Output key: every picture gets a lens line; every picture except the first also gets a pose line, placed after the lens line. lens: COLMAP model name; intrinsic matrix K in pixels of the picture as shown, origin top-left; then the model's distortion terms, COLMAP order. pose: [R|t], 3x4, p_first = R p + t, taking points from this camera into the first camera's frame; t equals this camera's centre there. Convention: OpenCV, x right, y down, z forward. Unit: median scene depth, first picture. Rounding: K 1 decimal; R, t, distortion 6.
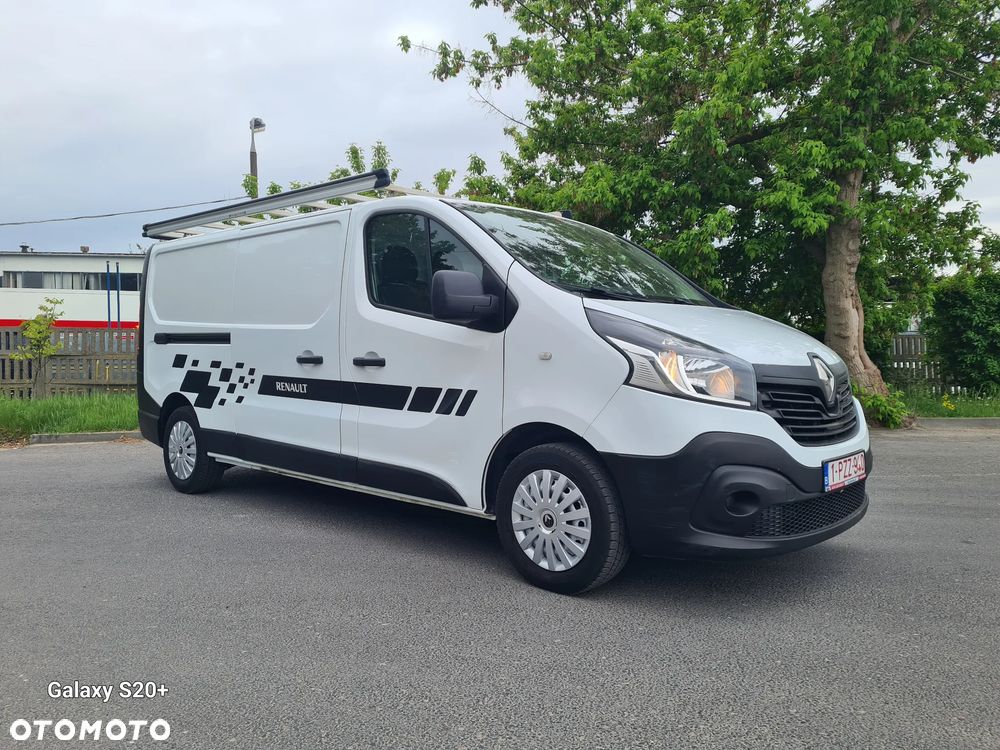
lens RADIAL K [[761.9, 0, 492.4], [0, 761.9, 382.2], [0, 0, 1]] dist [0.060063, -0.032459]
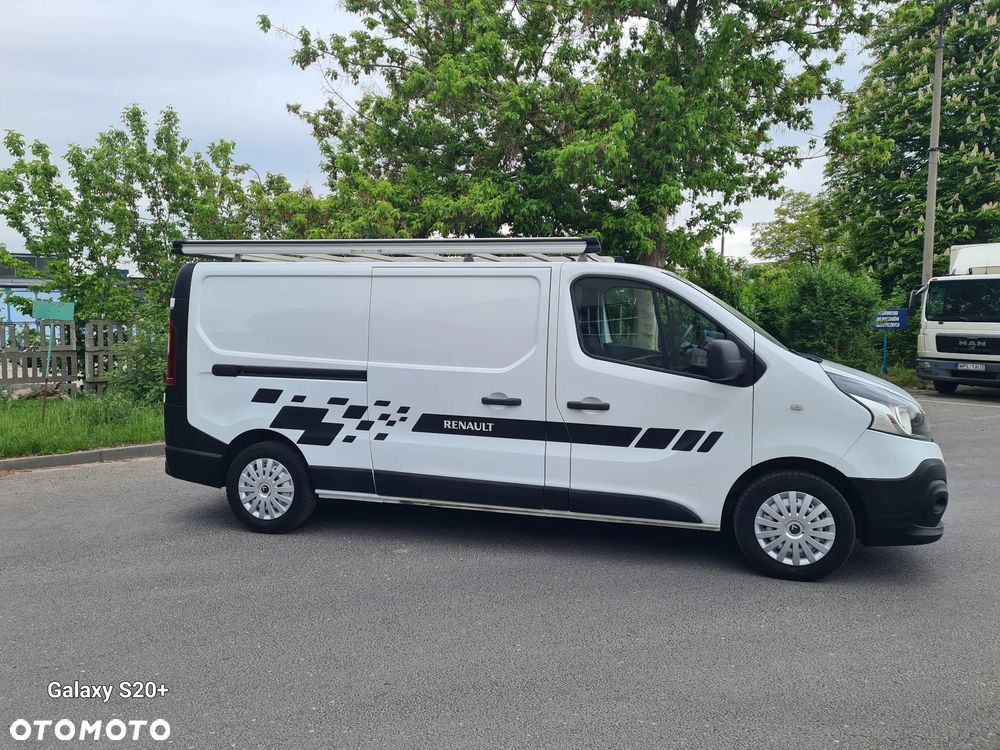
lens RADIAL K [[761.9, 0, 508.9], [0, 761.9, 369.2], [0, 0, 1]] dist [0.060063, -0.032459]
pose [[0.883713, -0.027249, 0.467235, -0.794894], [0.012258, 0.999309, 0.035096, -0.122149], [-0.467868, -0.025287, 0.883437, 0.039522]]
